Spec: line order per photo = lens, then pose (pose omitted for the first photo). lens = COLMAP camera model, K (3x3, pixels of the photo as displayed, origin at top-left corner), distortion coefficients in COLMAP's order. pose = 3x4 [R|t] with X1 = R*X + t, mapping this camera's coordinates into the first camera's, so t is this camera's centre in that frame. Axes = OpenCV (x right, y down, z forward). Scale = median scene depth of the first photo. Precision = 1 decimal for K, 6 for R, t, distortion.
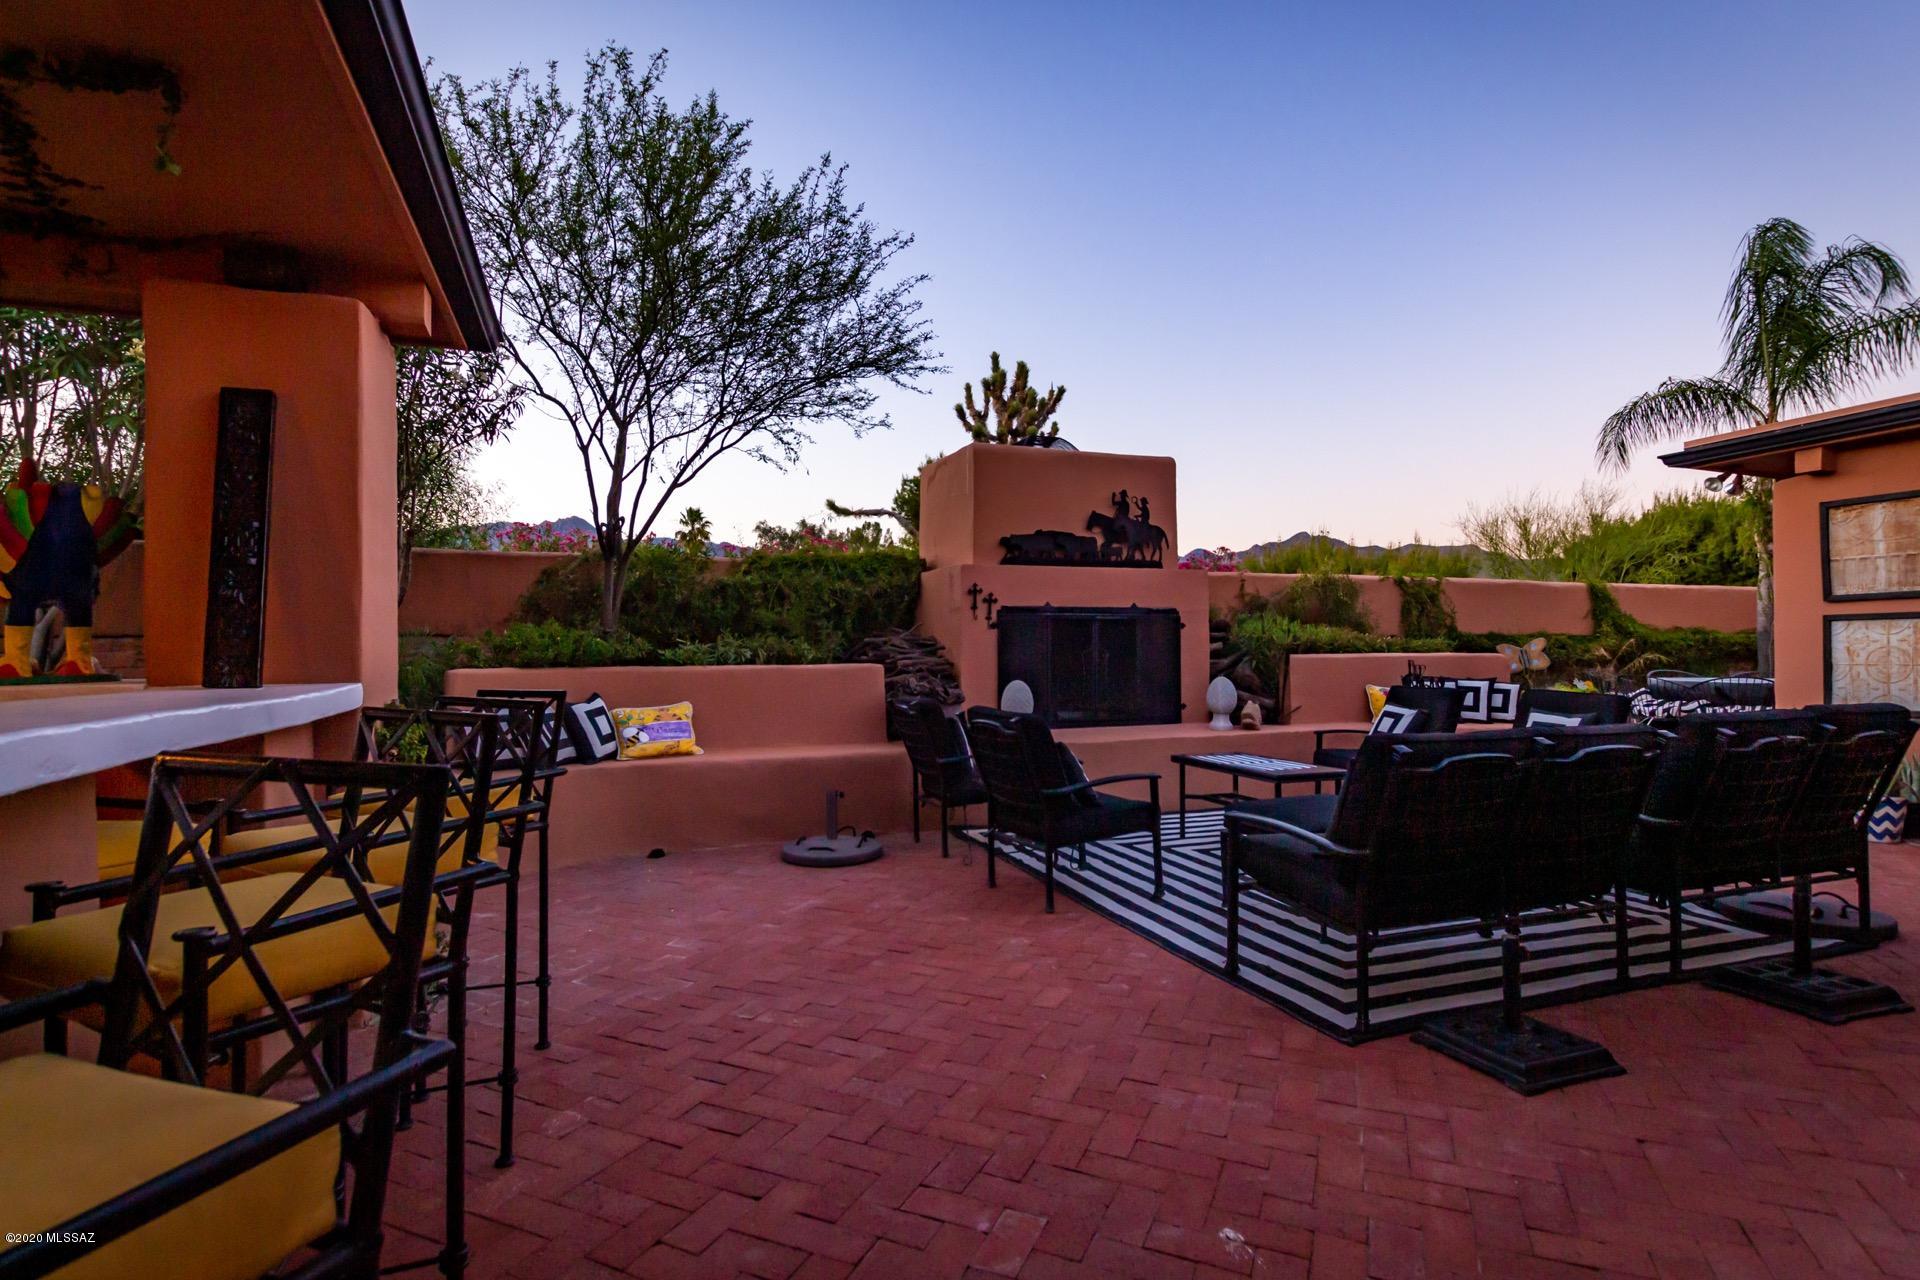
lens RADIAL K [[915.2, 0, 942.6], [0, 915.2, 636.1], [0, 0, 1]] dist [0.003237, 0.000179]
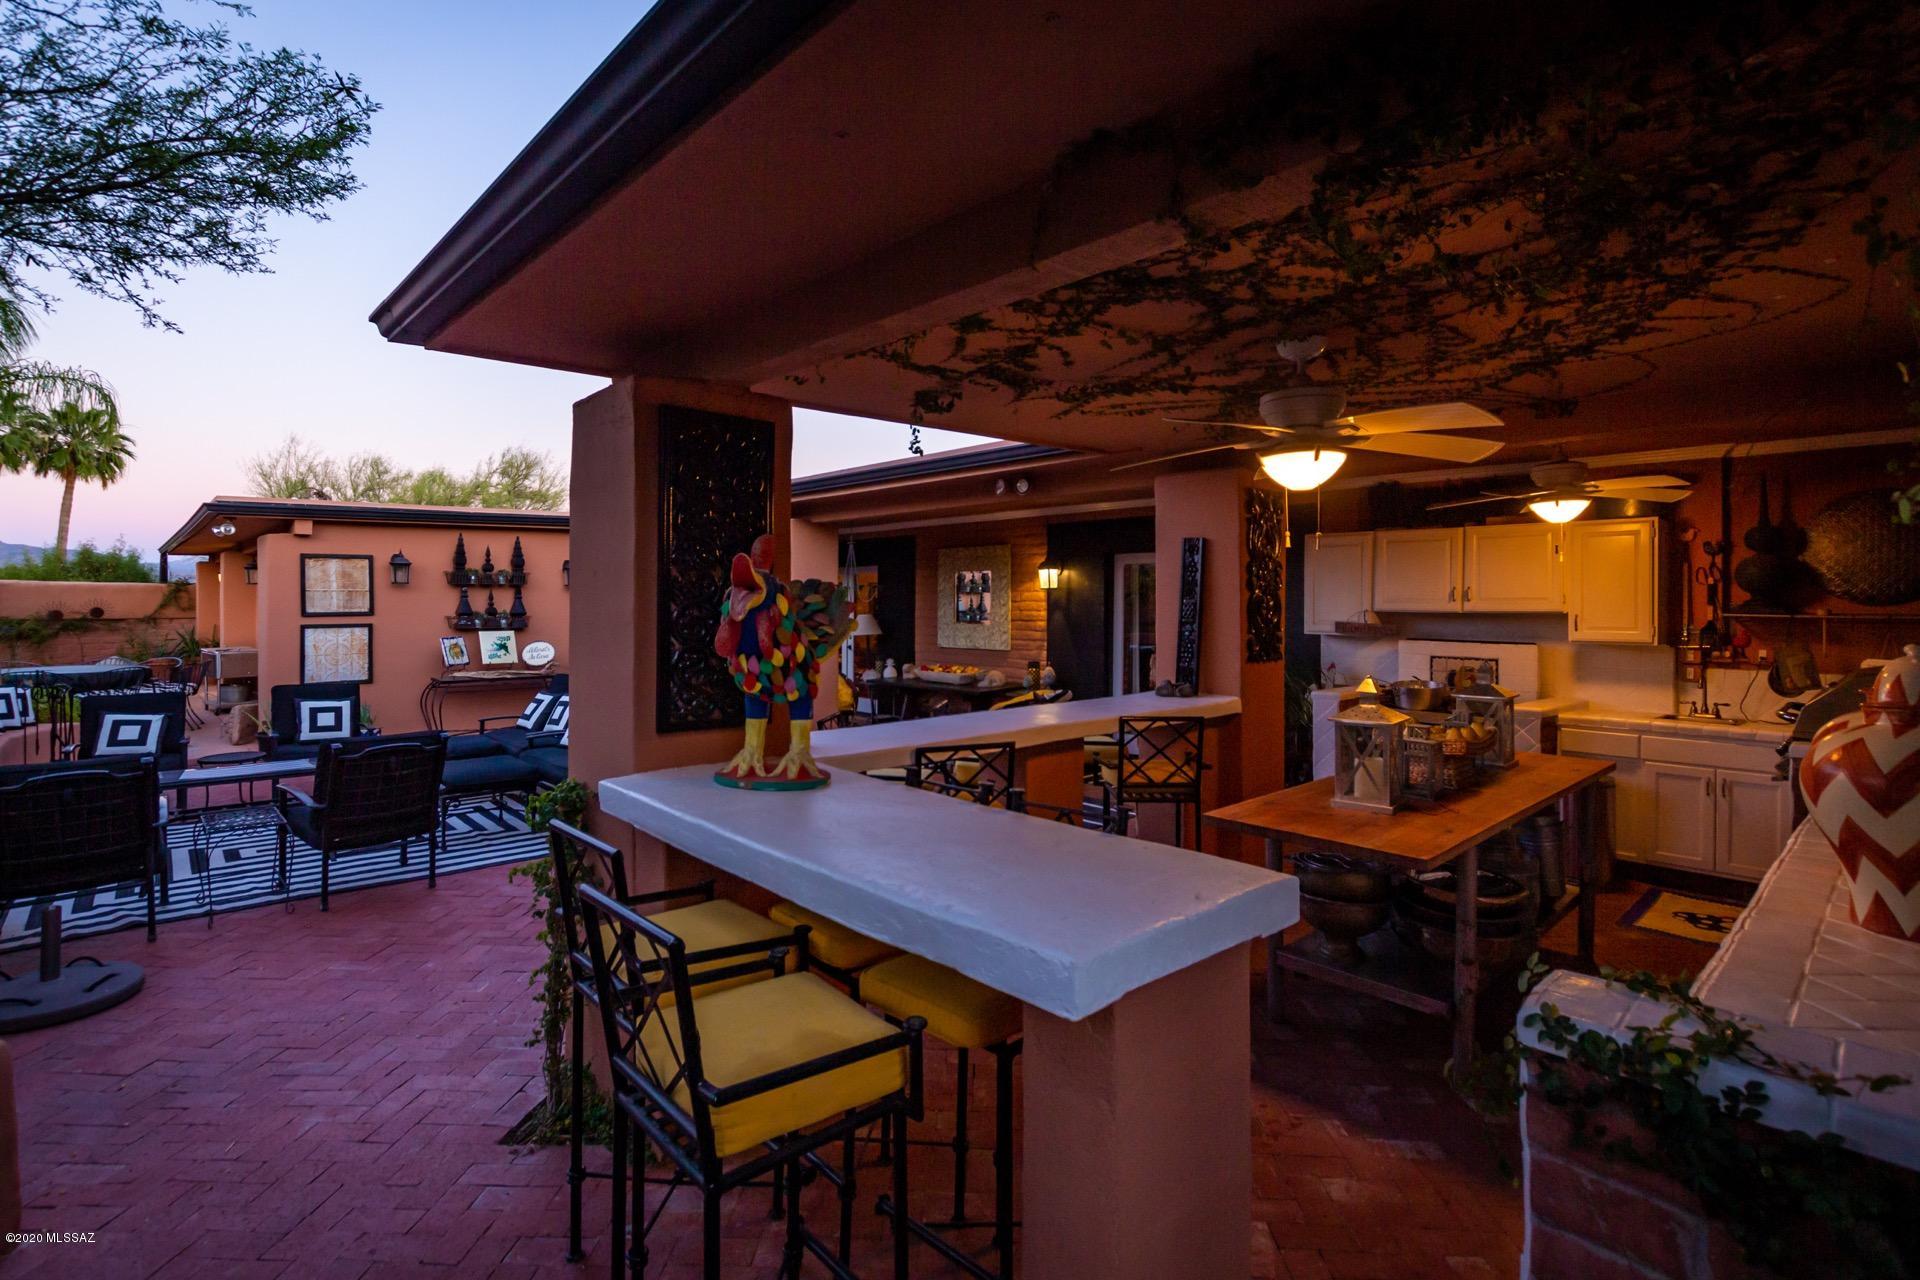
lens RADIAL K [[915.2, 0, 949.7], [0, 915.2, 623.3], [0, 0, 1]] dist [0.003237, 0.000179]
pose [[-0.387502, -0.018210, 0.921689, -0.983673], [-0.019336, 0.999745, 0.011623, -0.068859], [-0.921666, -0.013318, -0.387756, 0.618619]]
